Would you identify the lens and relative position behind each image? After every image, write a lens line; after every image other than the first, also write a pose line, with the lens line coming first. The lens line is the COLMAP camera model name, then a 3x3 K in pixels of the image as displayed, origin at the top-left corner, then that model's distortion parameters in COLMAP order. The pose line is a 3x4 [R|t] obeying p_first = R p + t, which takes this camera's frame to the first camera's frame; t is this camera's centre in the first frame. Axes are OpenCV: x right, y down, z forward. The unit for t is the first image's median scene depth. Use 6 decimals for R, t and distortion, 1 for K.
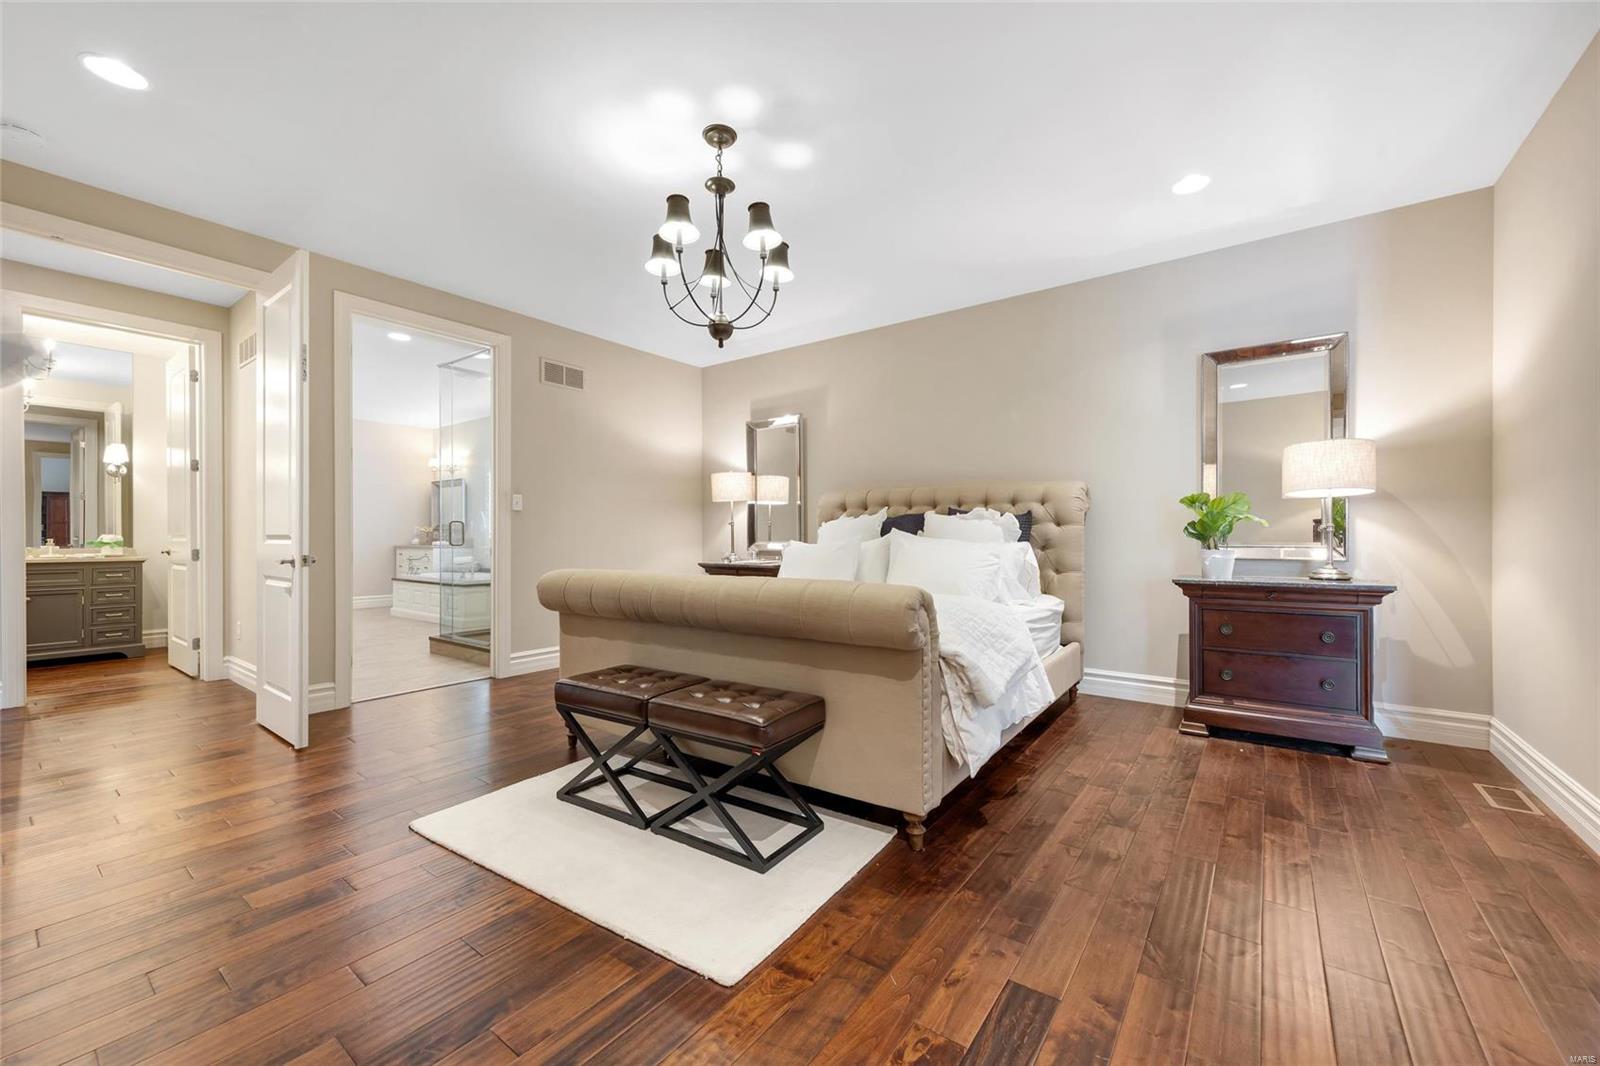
lens RADIAL K [[633.9, 0, 788.6], [0, 633.9, 542.2], [0, 0, 1]] dist [0.008095, 0.000097]
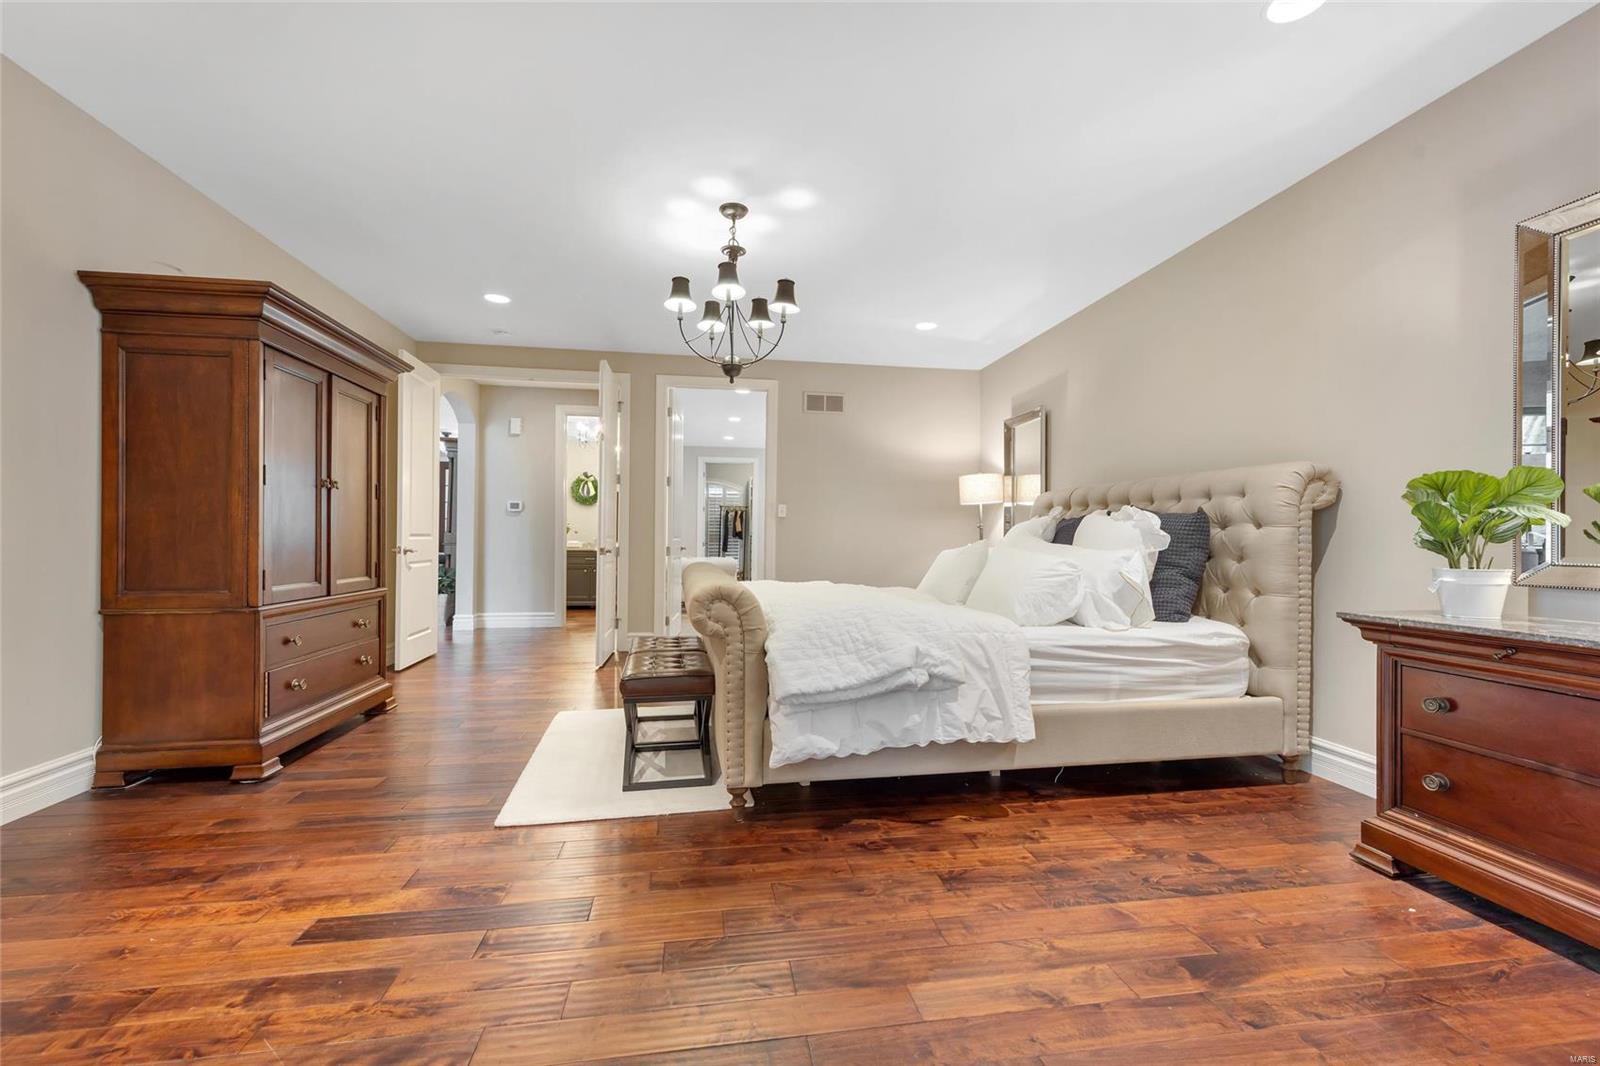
lens RADIAL K [[633.9, 0, 795.2], [0, 633.9, 539.7], [0, 0, 1]] dist [0.008095, 0.000097]
pose [[0.720730, 0.009796, -0.693146, 0.651877], [-0.016629, 0.999857, -0.003160, -0.002590], [0.693016, 0.013804, 0.720790, 0.164725]]
